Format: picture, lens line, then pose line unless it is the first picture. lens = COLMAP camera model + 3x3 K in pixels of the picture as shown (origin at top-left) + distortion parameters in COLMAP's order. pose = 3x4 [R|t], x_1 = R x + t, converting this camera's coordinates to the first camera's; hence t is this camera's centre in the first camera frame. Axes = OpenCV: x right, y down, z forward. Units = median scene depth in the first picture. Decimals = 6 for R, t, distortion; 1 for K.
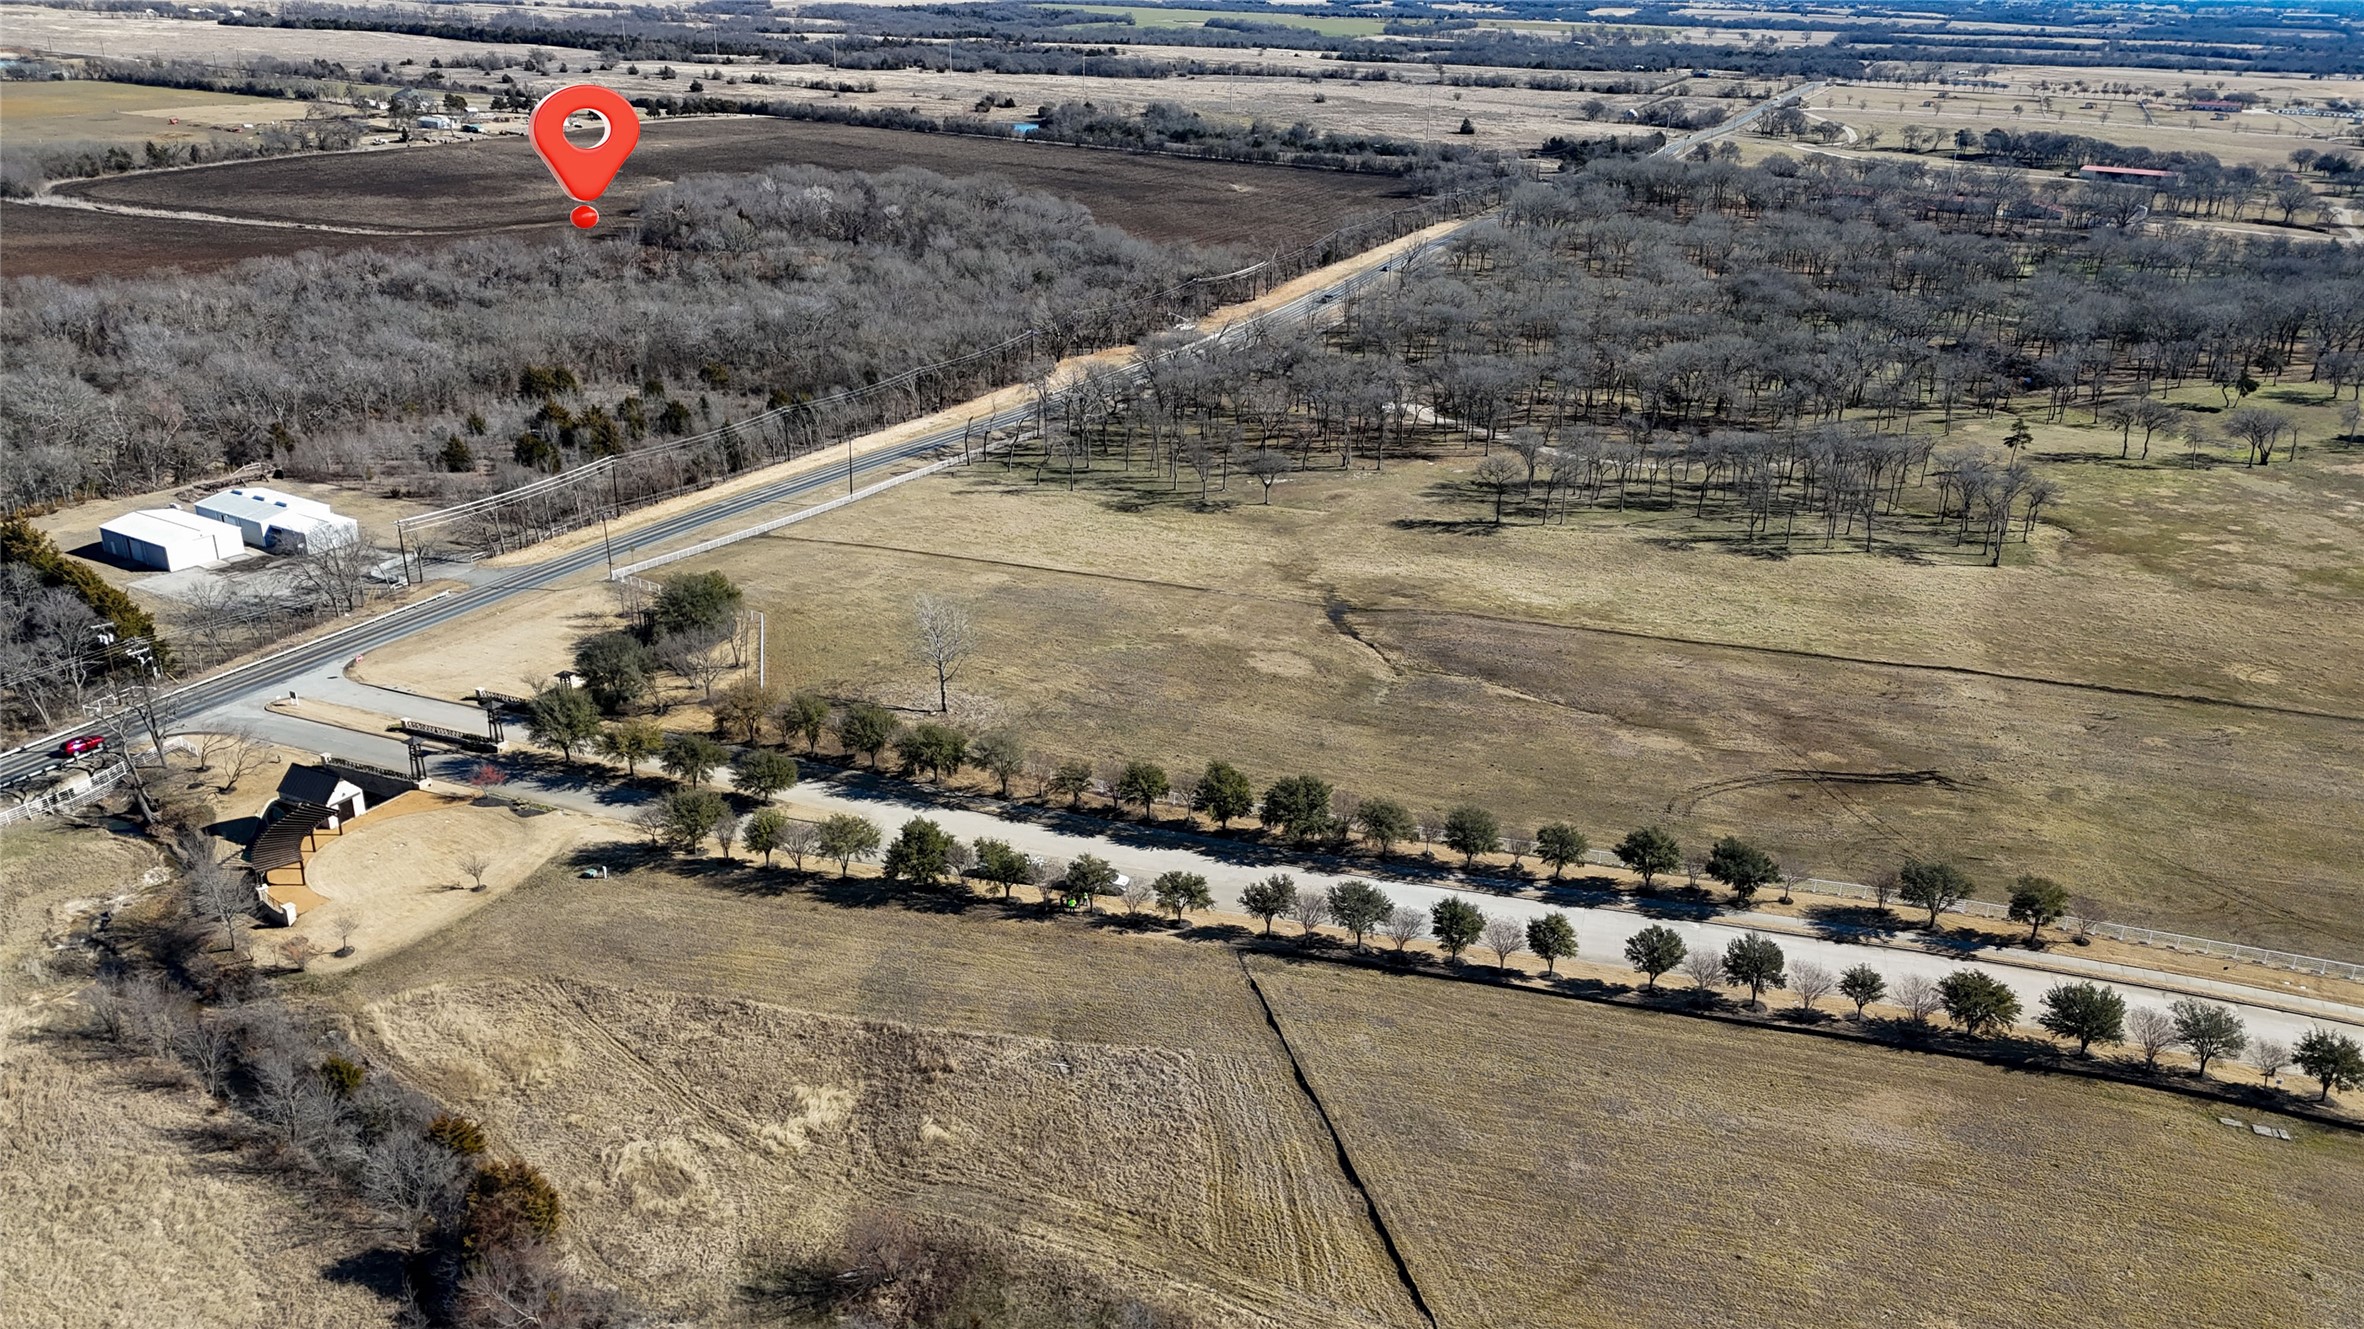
lens RADIAL K [[1733.6, 0, 1187.0], [0, 1733.6, 662.8], [0, 0, 1]] dist [0.078645, -0.071326]
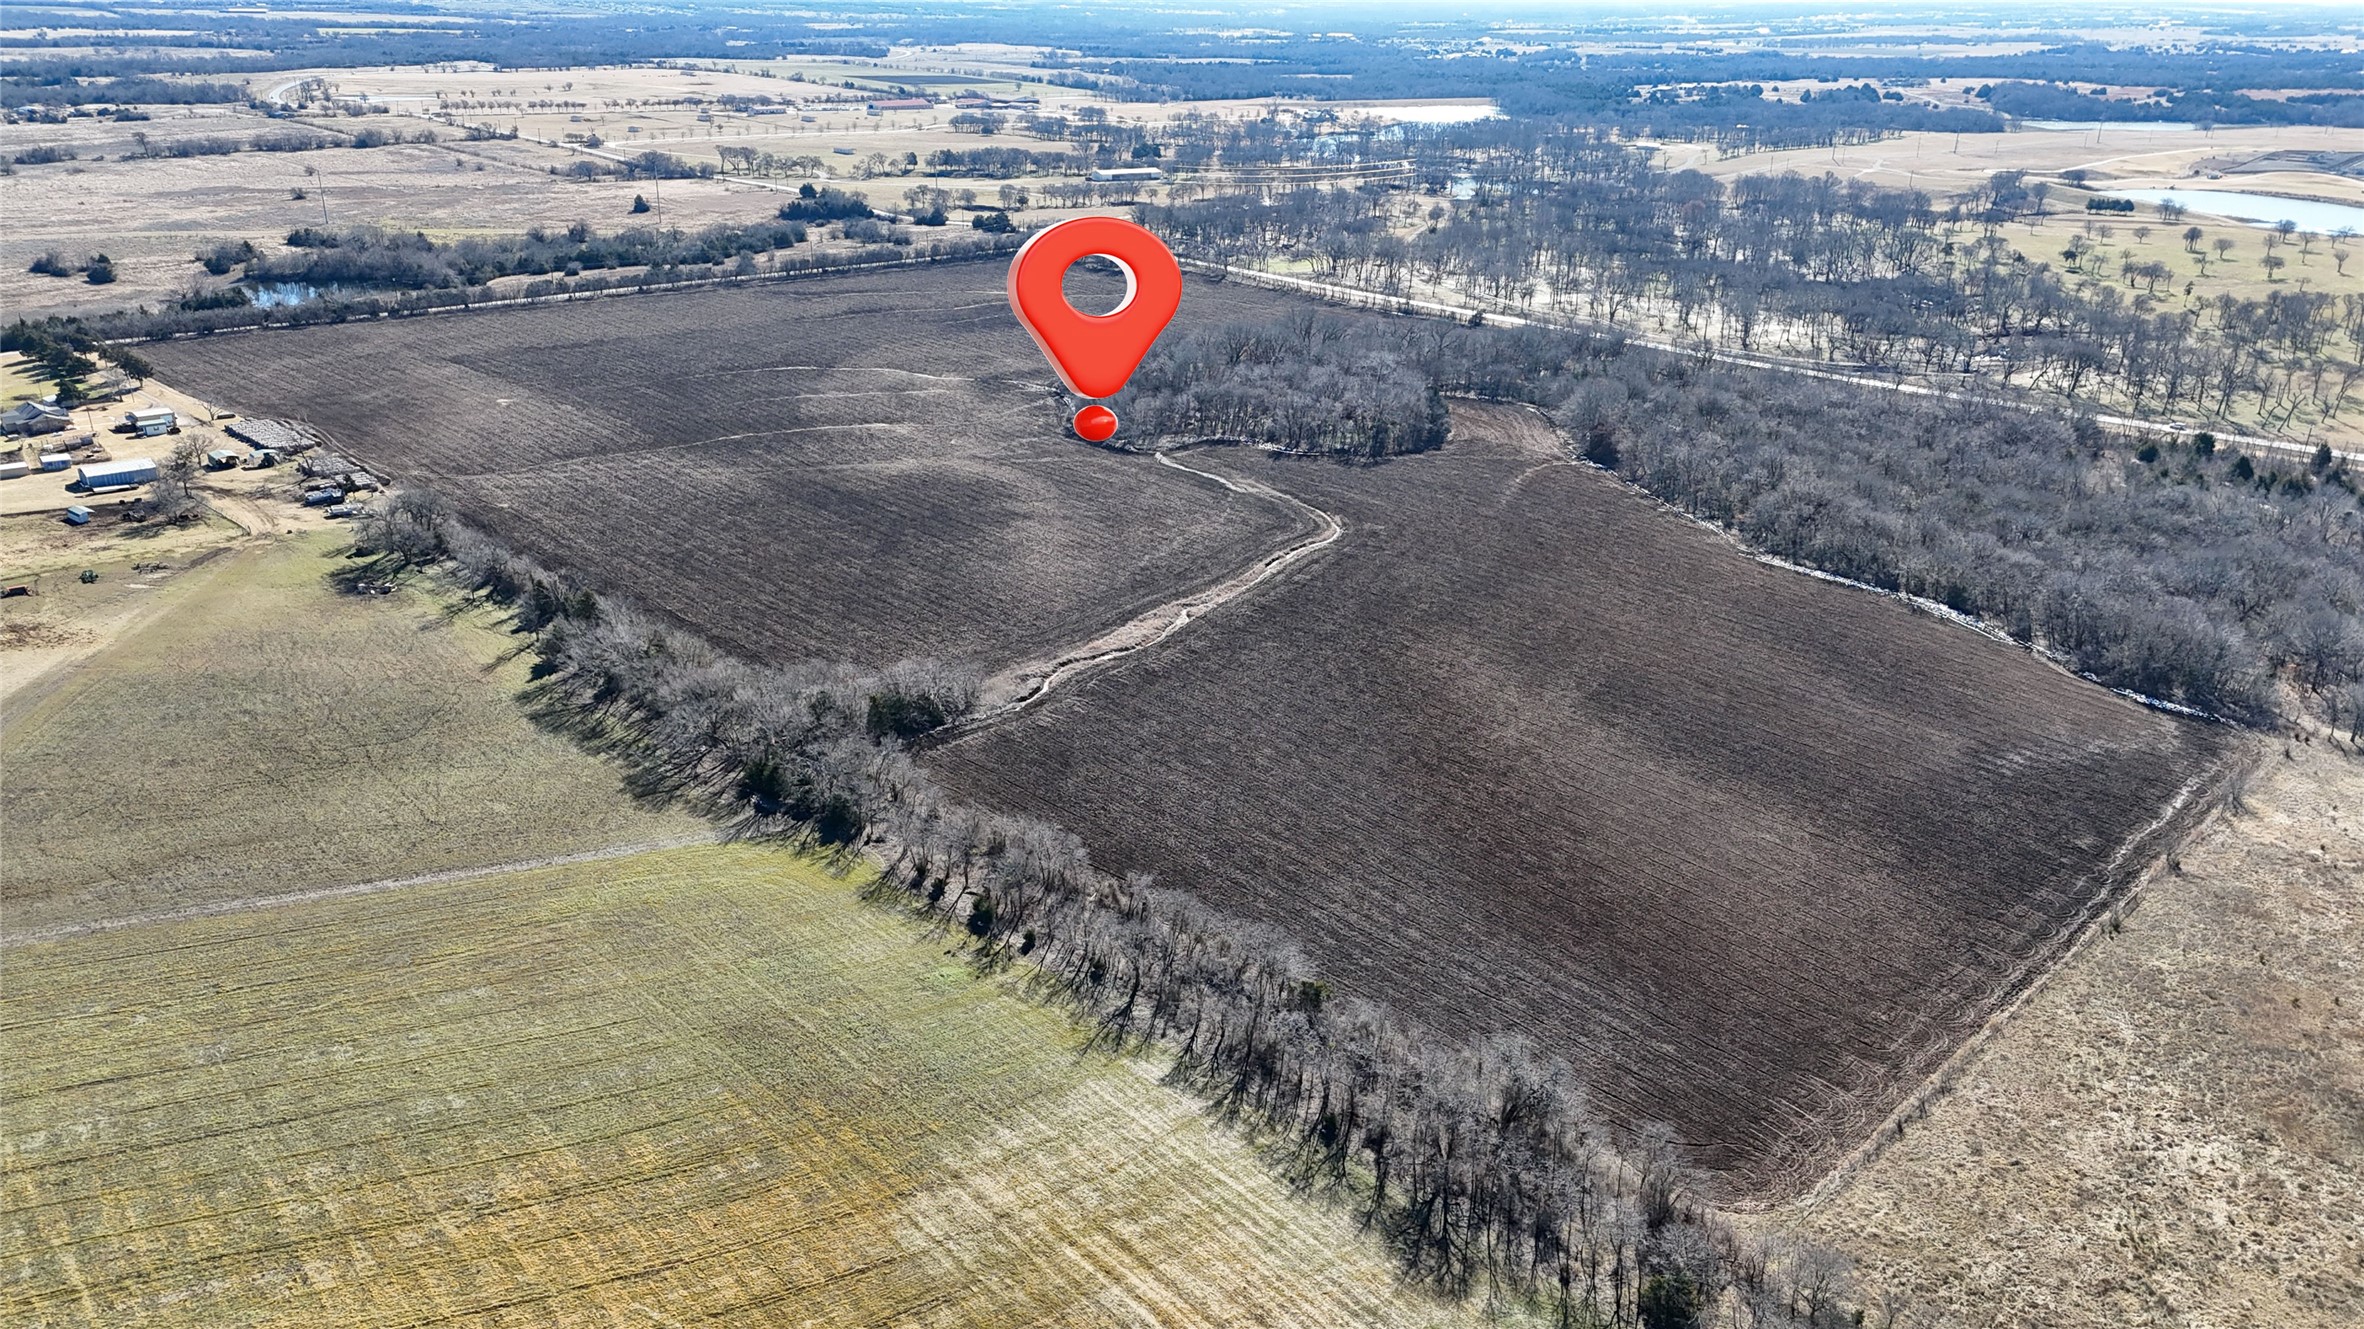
lens RADIAL K [[1733.6, 0, 1180.0], [0, 1733.6, 657.8], [0, 0, 1]] dist [0.078645, -0.071326]
pose [[0.318721, -0.365908, 0.874373, -1.025355], [0.345448, 0.903877, 0.252334, -0.363812], [-0.882657, 0.221626, 0.414486, 0.684438]]
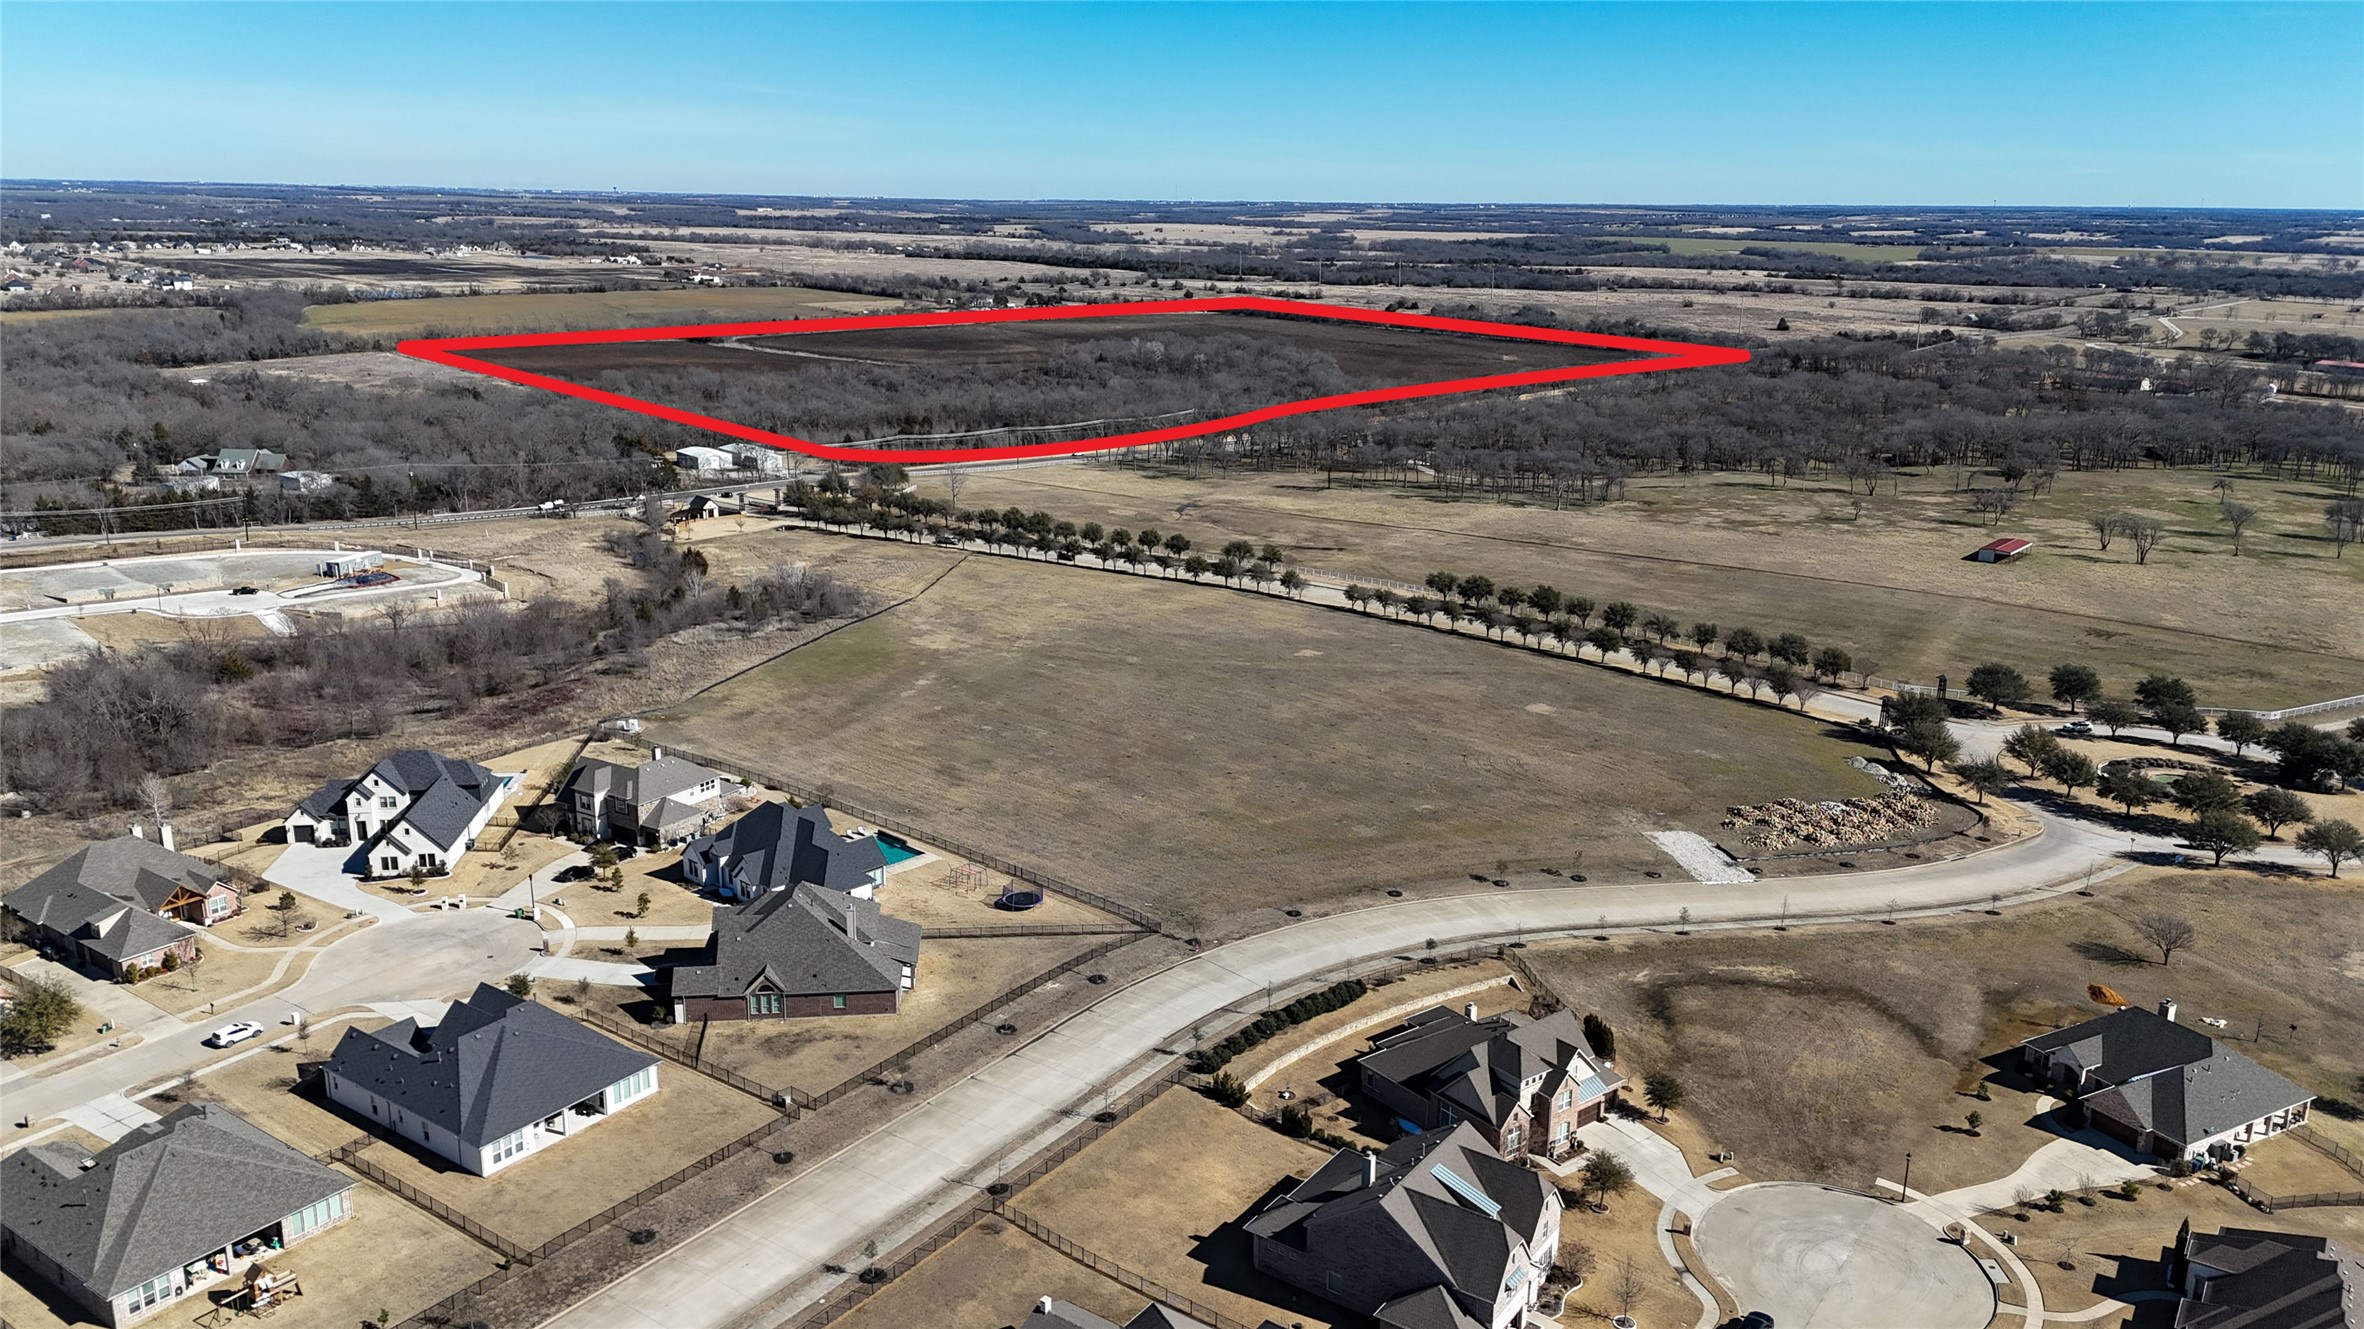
lens RADIAL K [[1733.6, 0, 1187.5], [0, 1733.6, 664.0], [0, 0, 1]] dist [0.078645, -0.071326]
pose [[0.939331, 0.076398, -0.334397, 0.314920], [-0.116870, 0.987833, -0.102606, 0.144974], [0.322489, 0.135462, 0.936830, -0.341937]]
